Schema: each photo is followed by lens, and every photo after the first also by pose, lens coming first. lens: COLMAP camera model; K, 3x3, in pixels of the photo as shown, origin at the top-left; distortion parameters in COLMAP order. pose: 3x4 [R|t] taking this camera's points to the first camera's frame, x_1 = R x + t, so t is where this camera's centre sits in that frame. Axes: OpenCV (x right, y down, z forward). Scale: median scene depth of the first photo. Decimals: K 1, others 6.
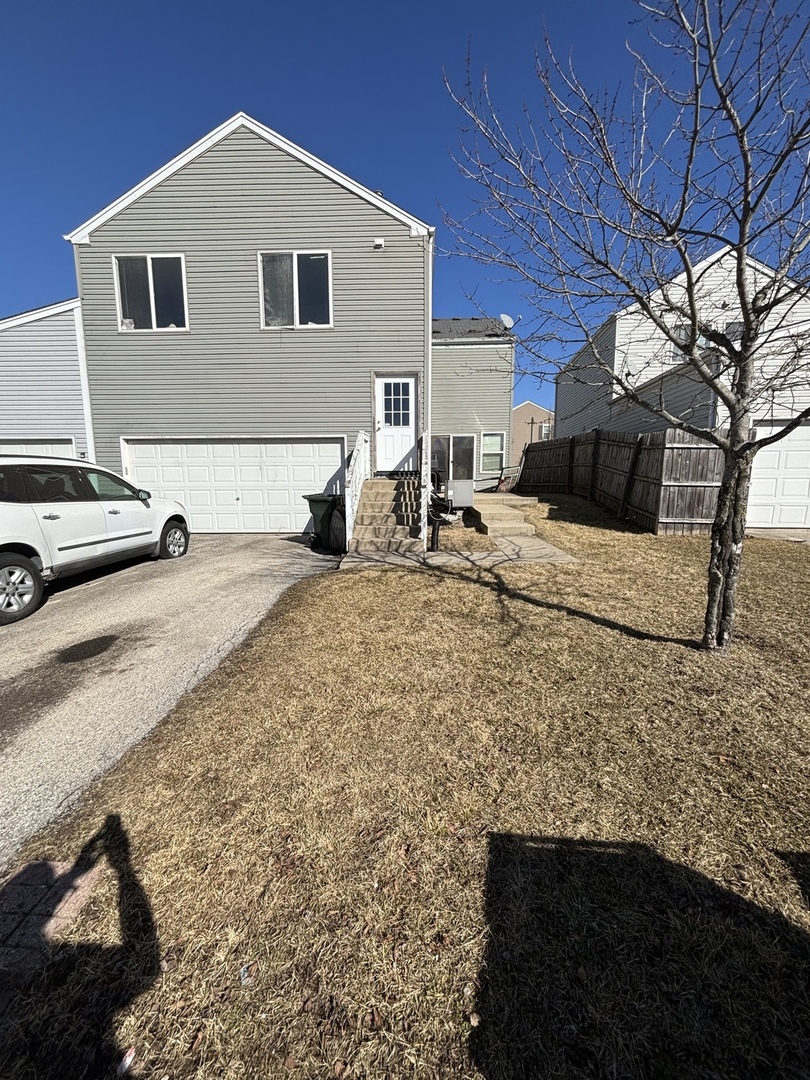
lens RADIAL K [[434.4, 0, 404.9], [0, 434.4, 539.2], [0, 0, 1]] dist [-0.000189, 0.000009]
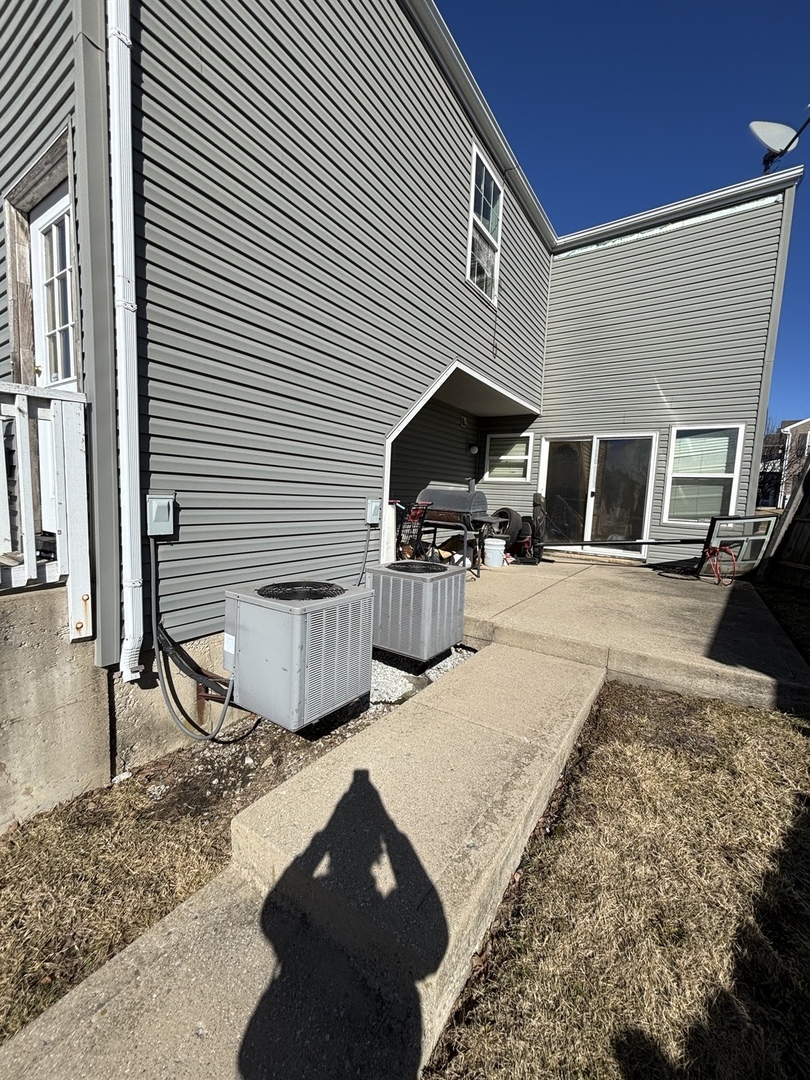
lens RADIAL K [[434.4, 0, 404.9], [0, 434.4, 536.5], [0, 0, 1]] dist [-0.000189, 0.000009]
pose [[0.842821, 0.095494, -0.529654, 0.190213], [-0.132113, 0.990731, -0.031604, -0.094898], [0.521726, 0.096610, 0.847625, 0.519952]]
